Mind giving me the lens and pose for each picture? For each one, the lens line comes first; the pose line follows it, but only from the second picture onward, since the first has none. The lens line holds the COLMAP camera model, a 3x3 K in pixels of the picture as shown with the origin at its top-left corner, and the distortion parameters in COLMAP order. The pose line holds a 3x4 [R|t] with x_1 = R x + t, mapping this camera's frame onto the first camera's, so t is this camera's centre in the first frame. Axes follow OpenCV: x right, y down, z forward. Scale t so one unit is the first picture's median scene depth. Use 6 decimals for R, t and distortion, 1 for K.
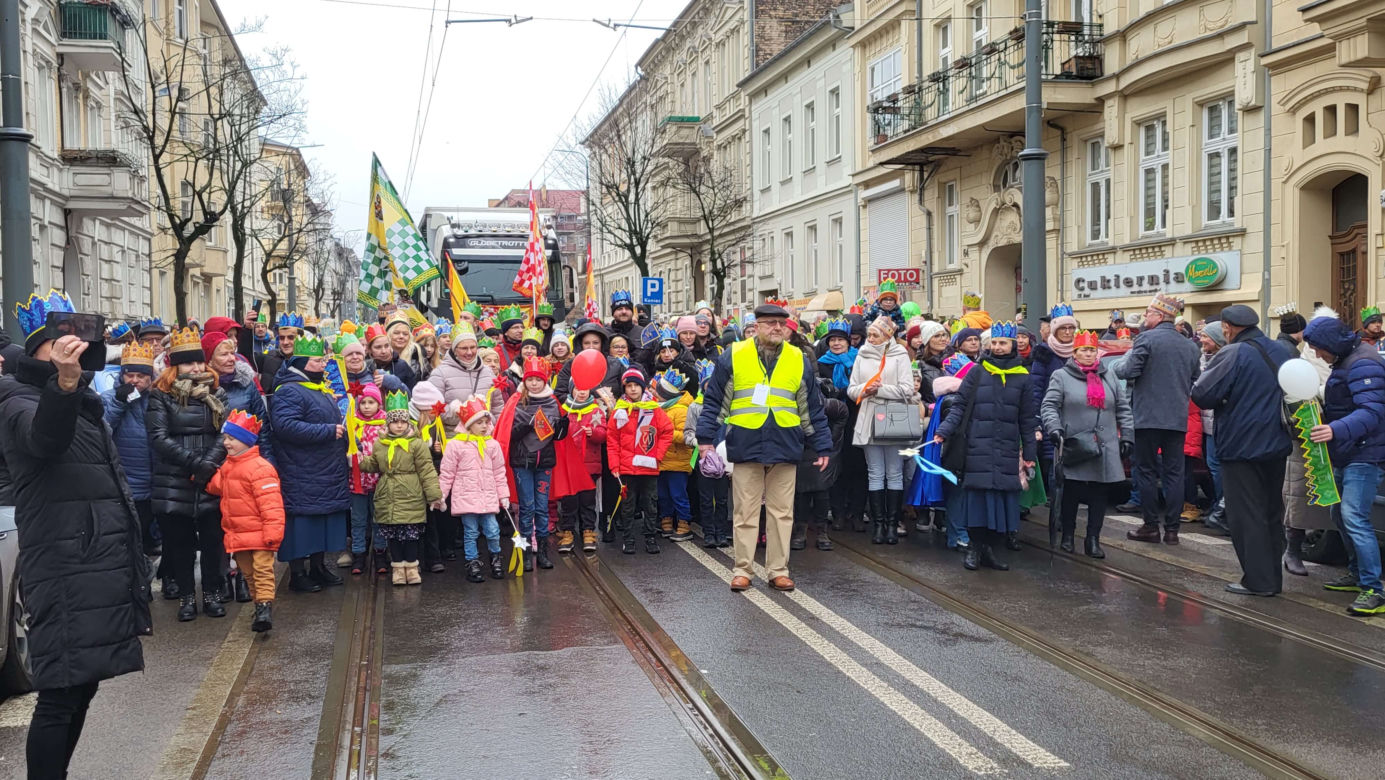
lens RADIAL K [[1350.5, 0, 692.5], [0, 1350.5, 390.0], [0, 0, 1]] dist [0.057574, -0.000361]
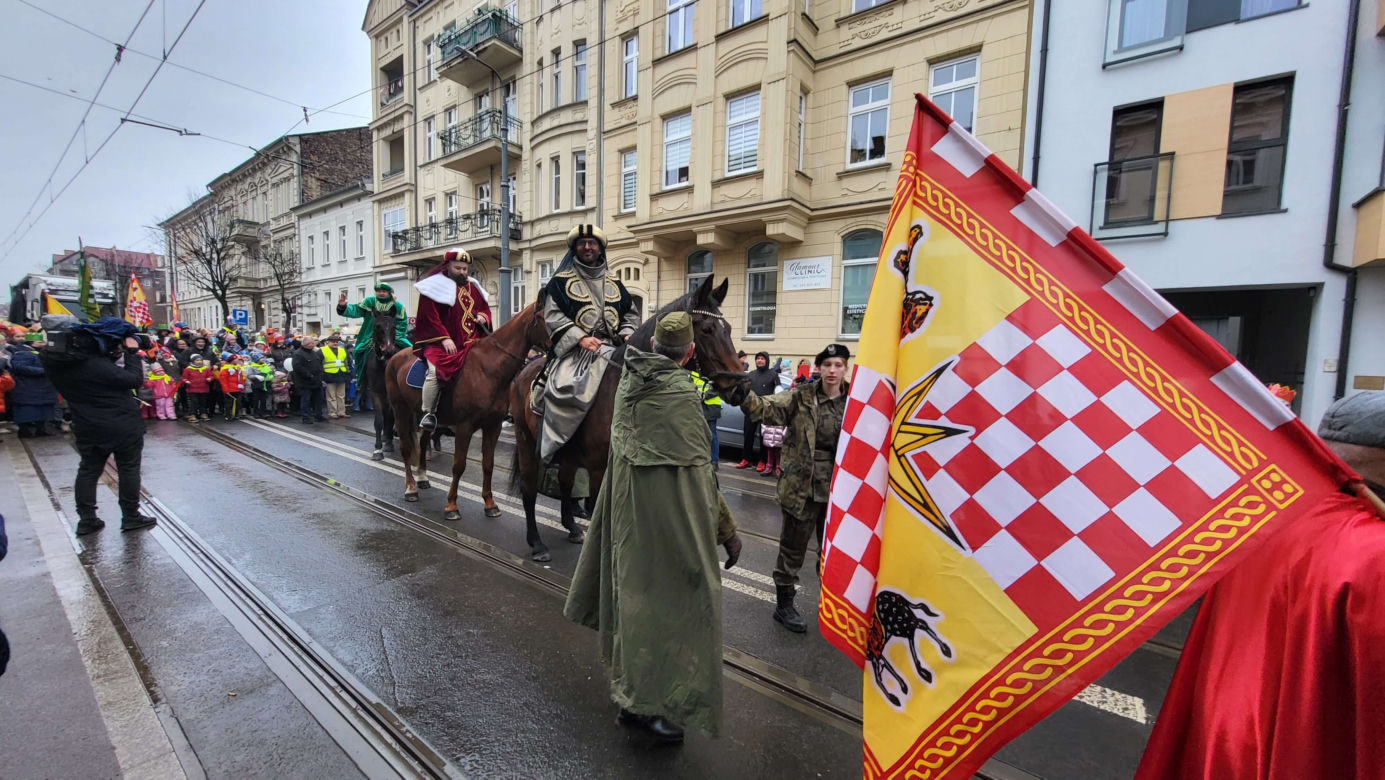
lens RADIAL K [[547.2, 0, 691.6], [0, 547.2, 405.2], [0, 0, 1]] dist [-0.000560, -0.000504]
pose [[0.759634, -0.023572, 0.649924, -0.062862], [-0.013809, 0.998533, 0.052356, -0.005096], [-0.650204, -0.048746, 0.758194, 0.087756]]
